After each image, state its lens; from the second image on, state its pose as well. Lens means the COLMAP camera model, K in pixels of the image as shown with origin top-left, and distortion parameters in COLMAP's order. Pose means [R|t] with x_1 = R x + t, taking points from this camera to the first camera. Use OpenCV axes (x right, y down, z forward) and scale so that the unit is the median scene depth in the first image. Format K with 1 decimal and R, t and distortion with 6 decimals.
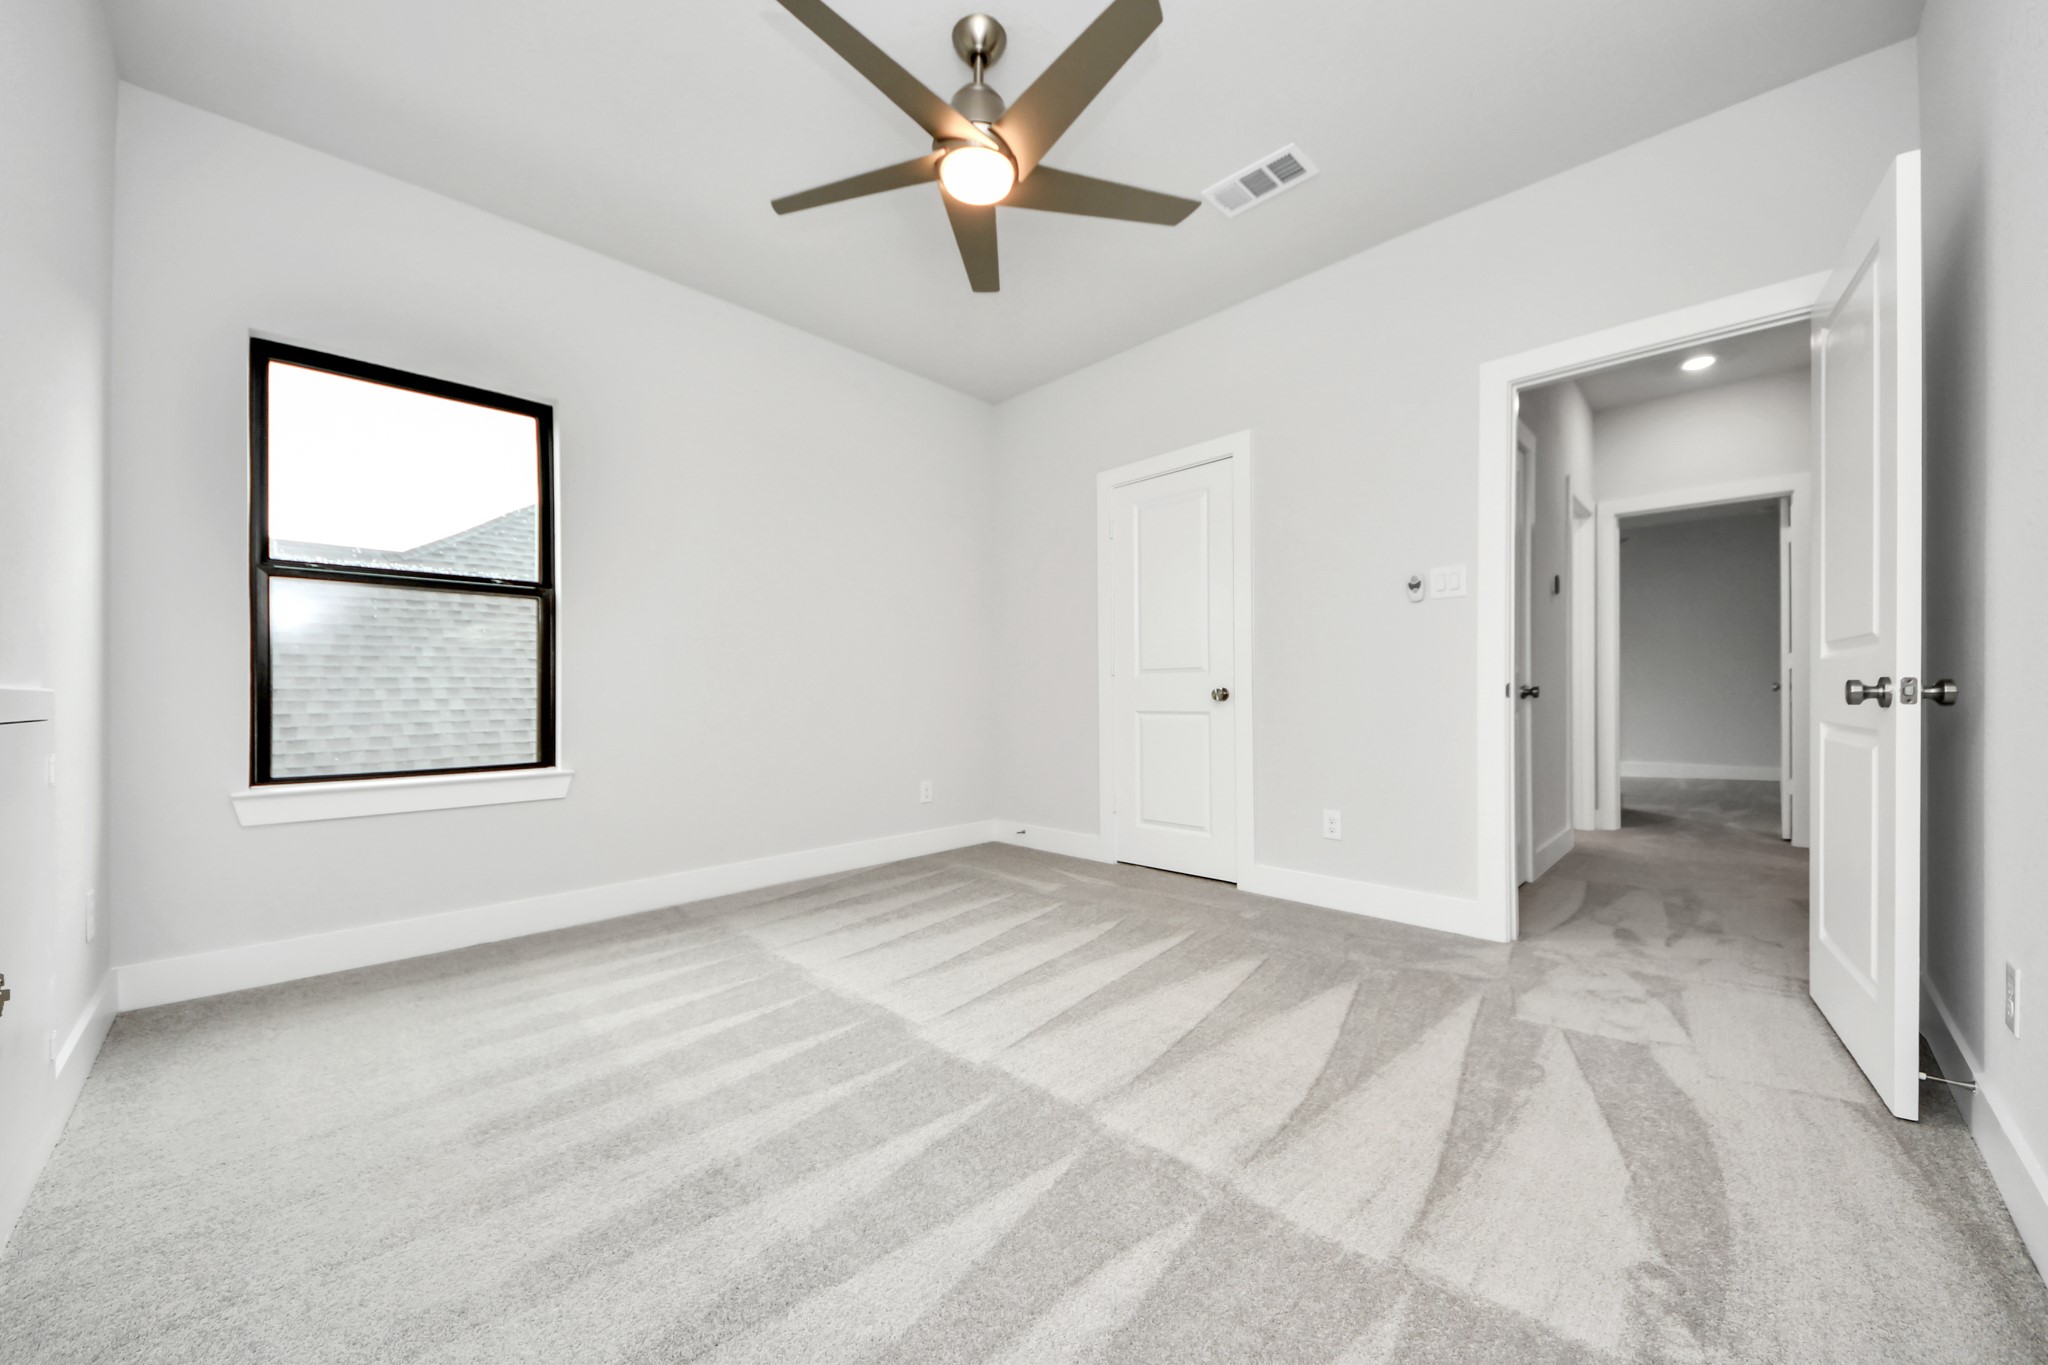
lens RADIAL K [[744.5, 0, 1024.7], [0, 744.5, 682.5], [0, 0, 1]] dist [0.000398, -0.000012]
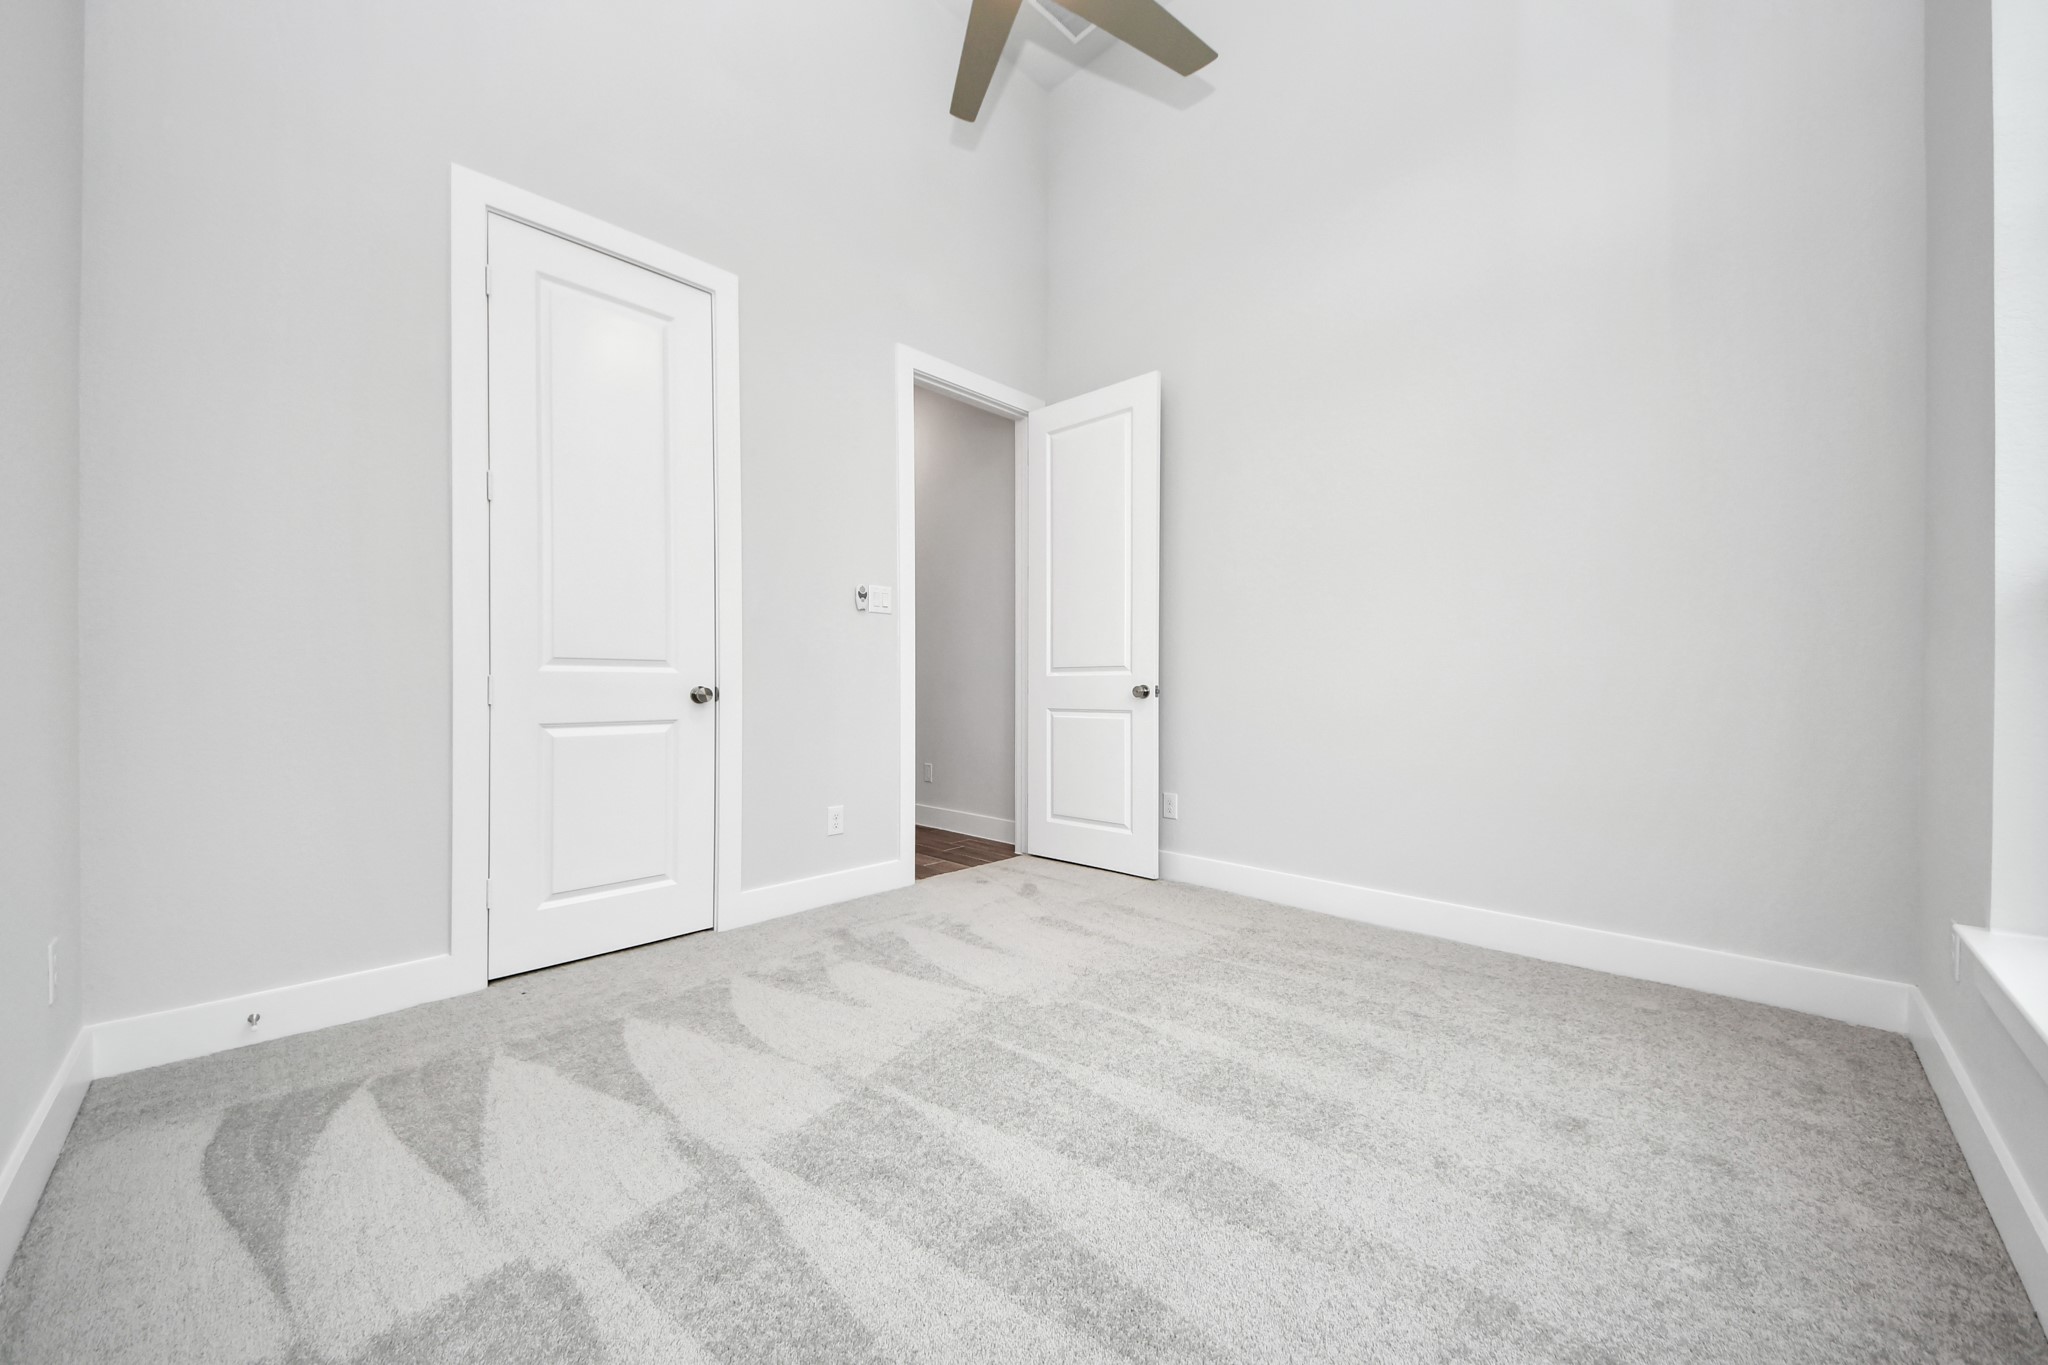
lens RADIAL K [[744.5, 0, 1024.7], [0, 744.5, 682.5], [0, 0, 1]] dist [0.000398, -0.000012]
pose [[0.001445, 0.002739, 0.999995, -0.603538], [0.002776, 0.999992, -0.002743, 0.006132], [-0.999995, 0.002780, 0.001437, 0.740552]]
